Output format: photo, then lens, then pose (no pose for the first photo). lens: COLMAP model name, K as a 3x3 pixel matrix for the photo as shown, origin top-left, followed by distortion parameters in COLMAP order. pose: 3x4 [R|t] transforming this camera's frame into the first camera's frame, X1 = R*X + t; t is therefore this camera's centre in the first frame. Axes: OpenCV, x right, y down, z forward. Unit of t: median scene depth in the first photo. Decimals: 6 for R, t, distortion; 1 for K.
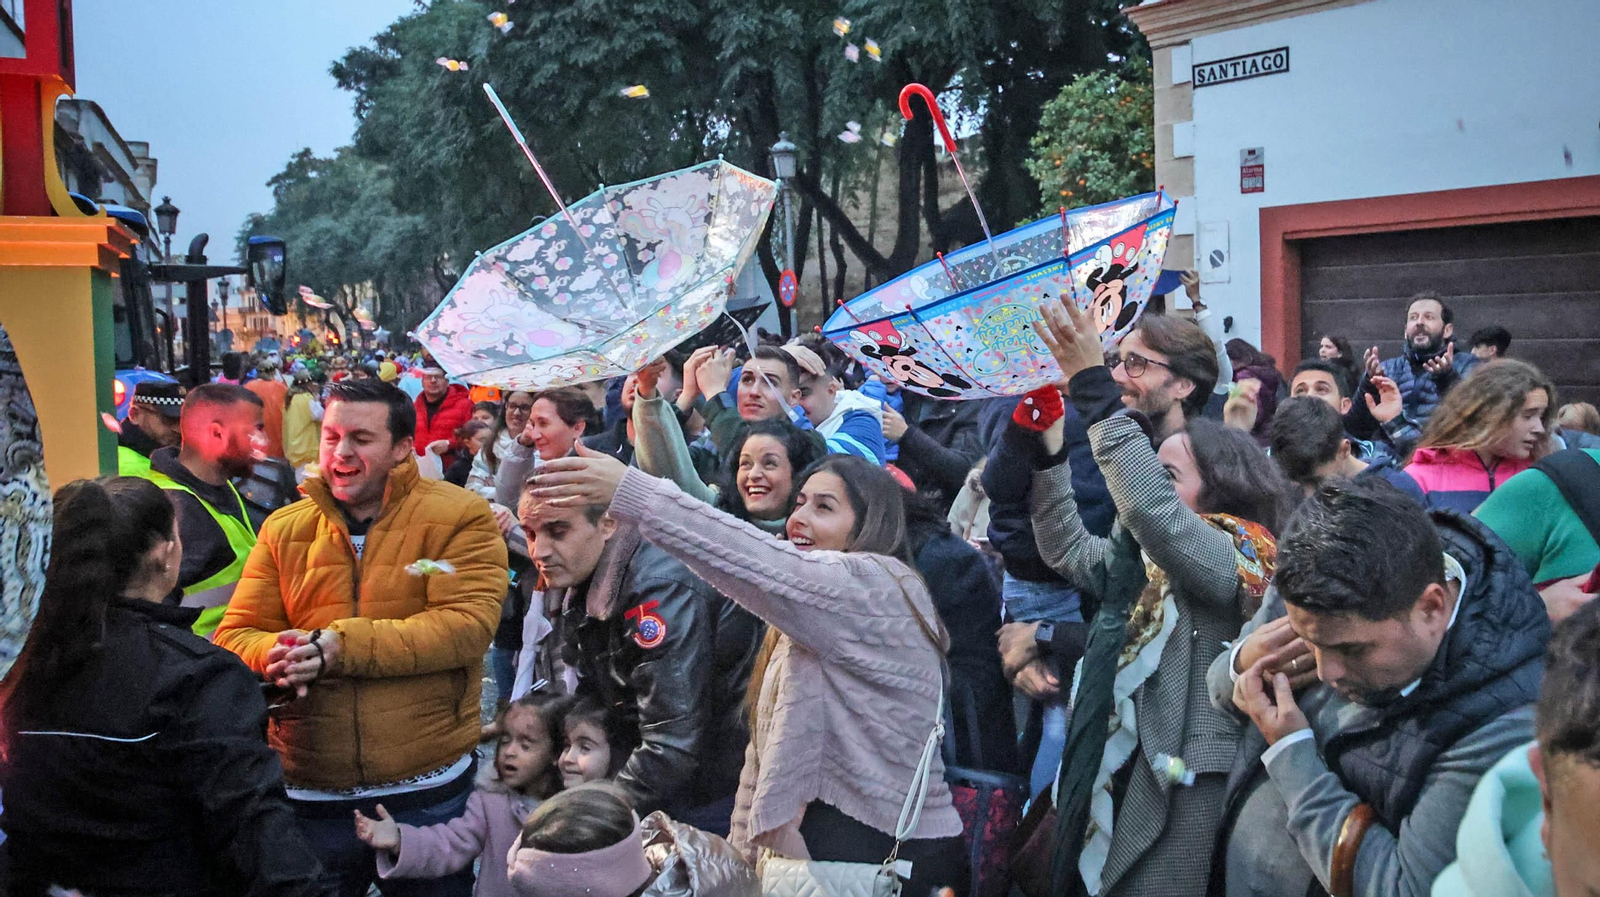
lens RADIAL K [[1572.5, 0, 800.0], [0, 1572.5, 448.5], [0, 0, 1]] dist [0.121089, -0.001182]
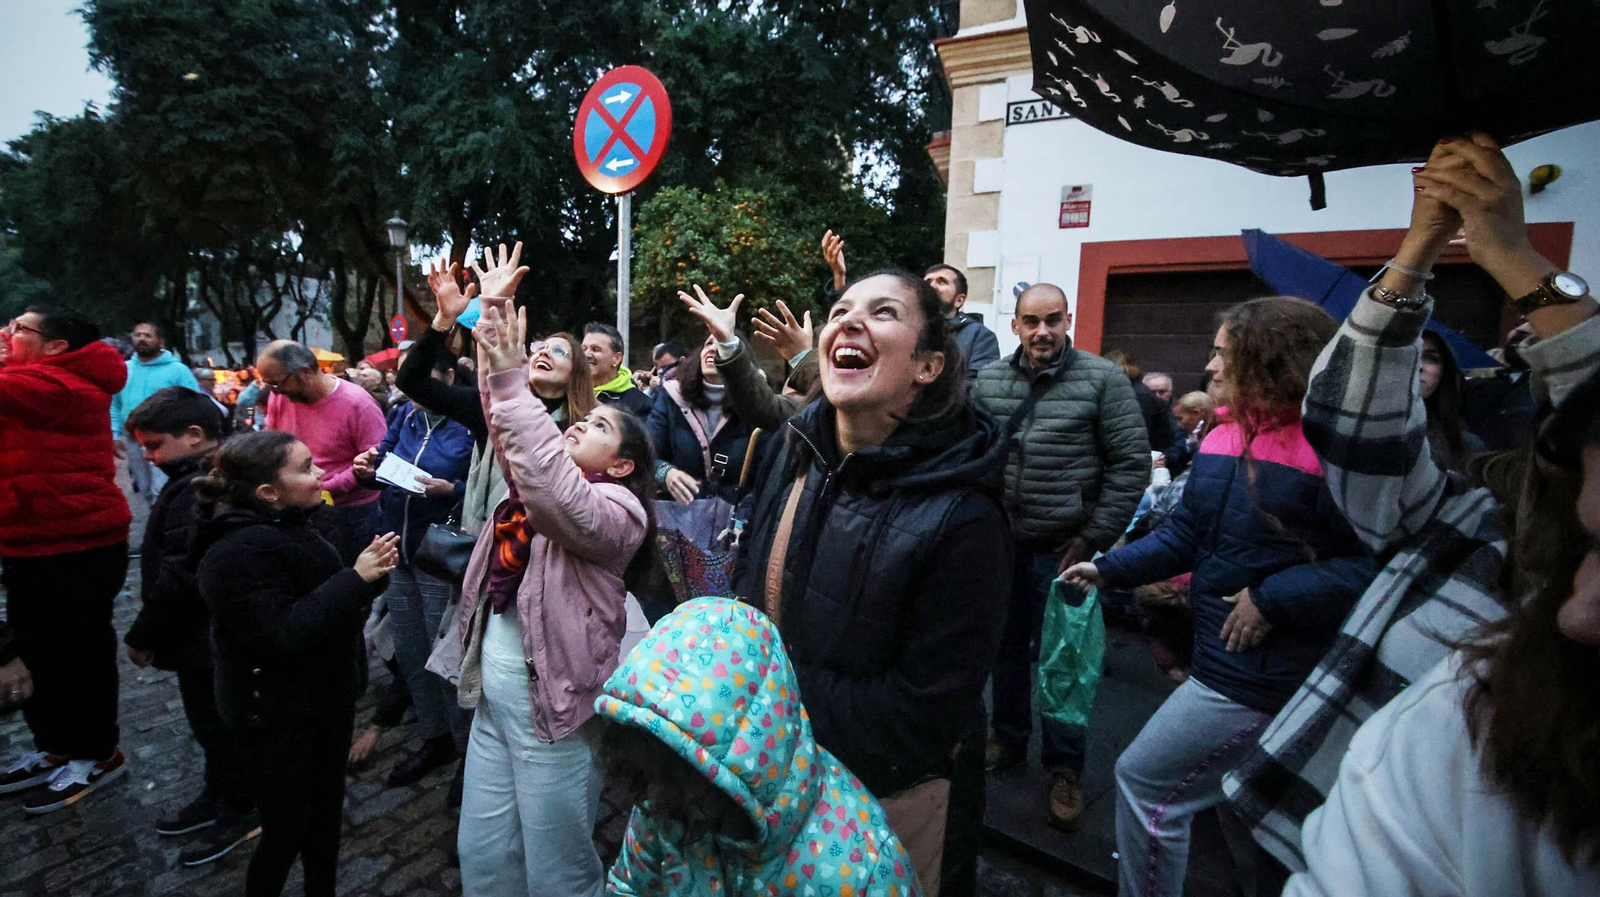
lens RADIAL K [[838.3, 0, 800.0], [0, 838.3, 448.5], [0, 0, 1]] dist [-0.000705, -0.012854]
pose [[0.872660, 0.027670, 0.487543, -0.052133], [-0.023489, 0.999616, -0.014689, -0.001517], [-0.487763, 0.001367, 0.872975, 0.232950]]
